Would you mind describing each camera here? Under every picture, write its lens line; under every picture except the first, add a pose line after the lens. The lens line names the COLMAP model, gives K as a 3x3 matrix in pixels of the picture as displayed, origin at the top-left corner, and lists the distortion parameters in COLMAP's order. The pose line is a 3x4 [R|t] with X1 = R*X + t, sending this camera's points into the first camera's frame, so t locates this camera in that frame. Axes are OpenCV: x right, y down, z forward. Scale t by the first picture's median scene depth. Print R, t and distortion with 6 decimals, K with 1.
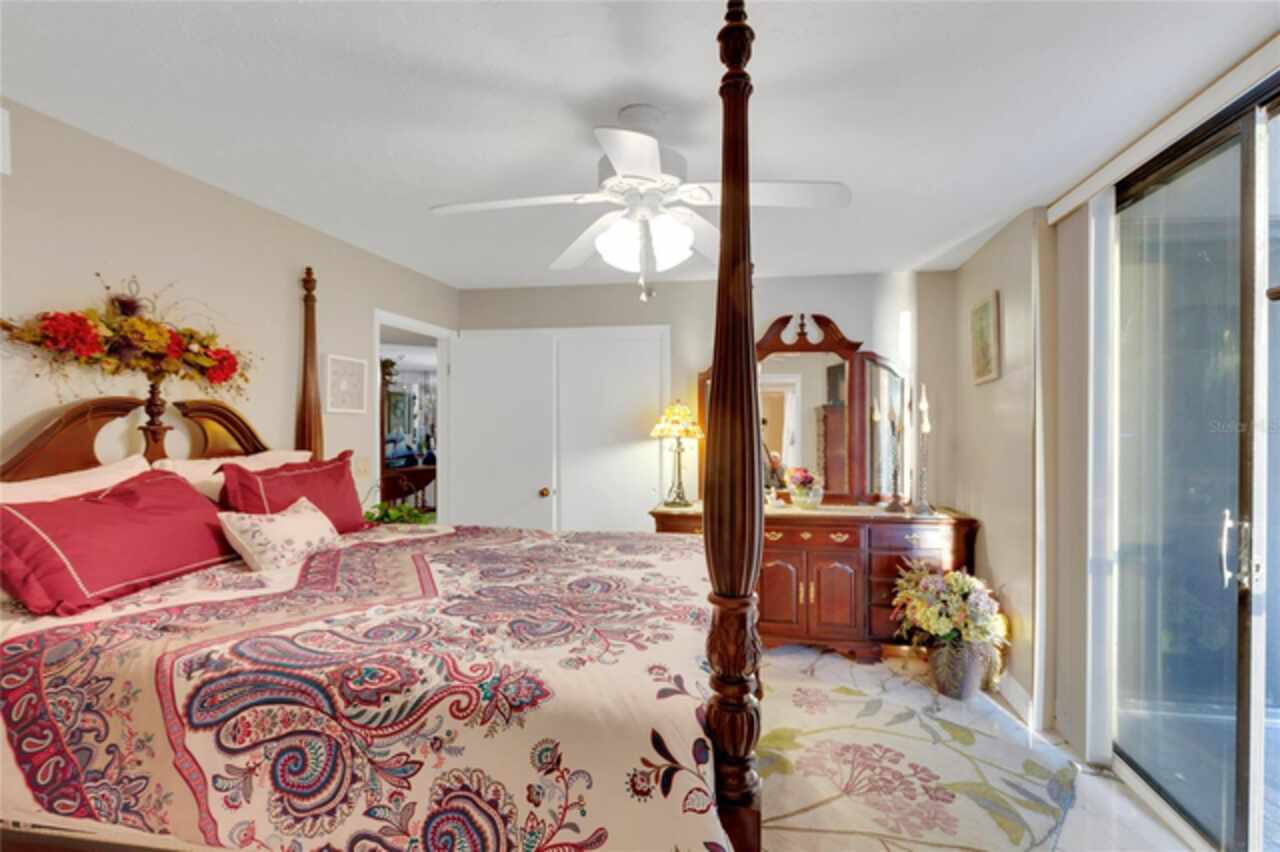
lens RADIAL K [[586.3, 0, 660.6], [0, 586.3, 424.8], [0, 0, 1]] dist [0.000369, -0.000901]
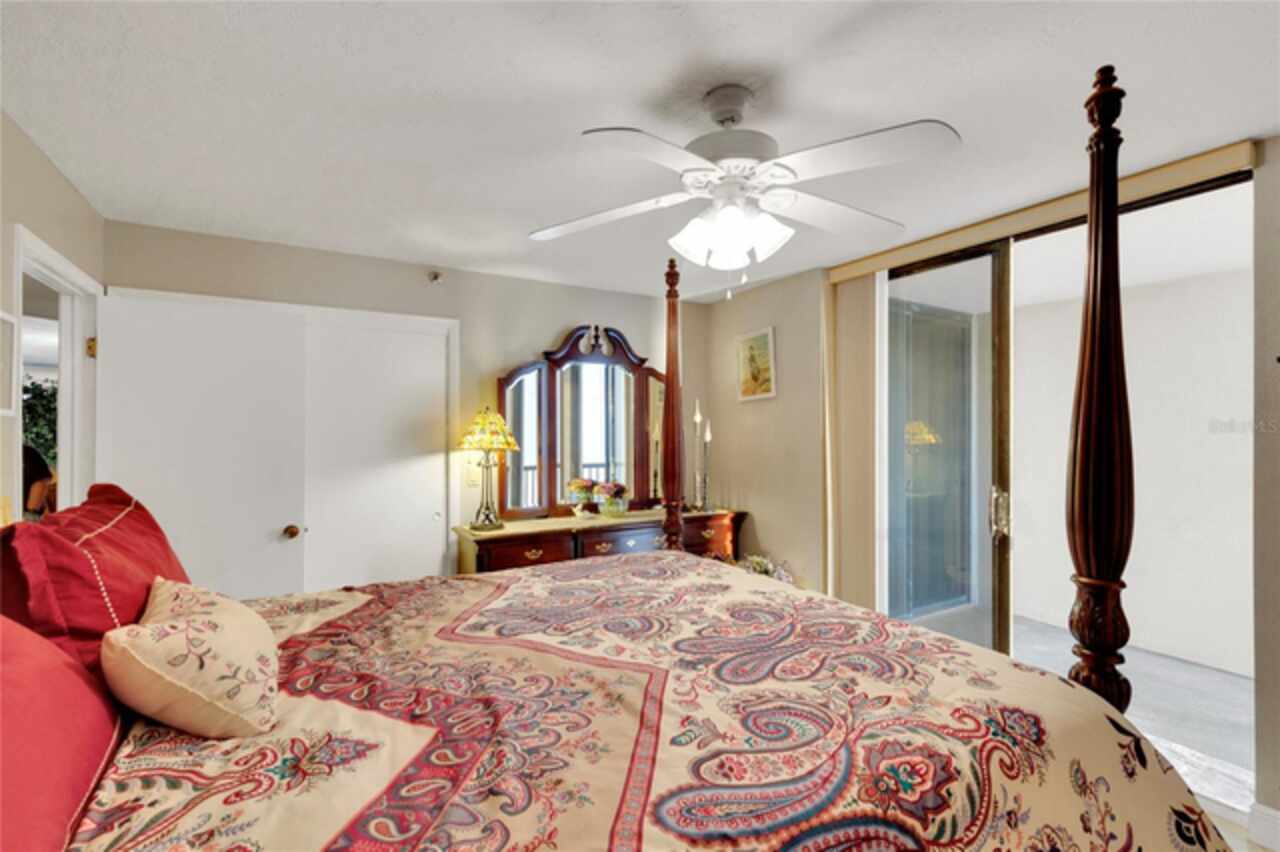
lens RADIAL K [[580.6, 0, 638.7], [0, 580.6, 428.7], [0, 0, 1]] dist [0.006998, -0.000342]
pose [[0.761473, 0.003381, 0.648187, -1.060241], [0.005667, 0.999913, -0.011873, 0.003266], [-0.648171, 0.012715, 0.761388, 0.572813]]
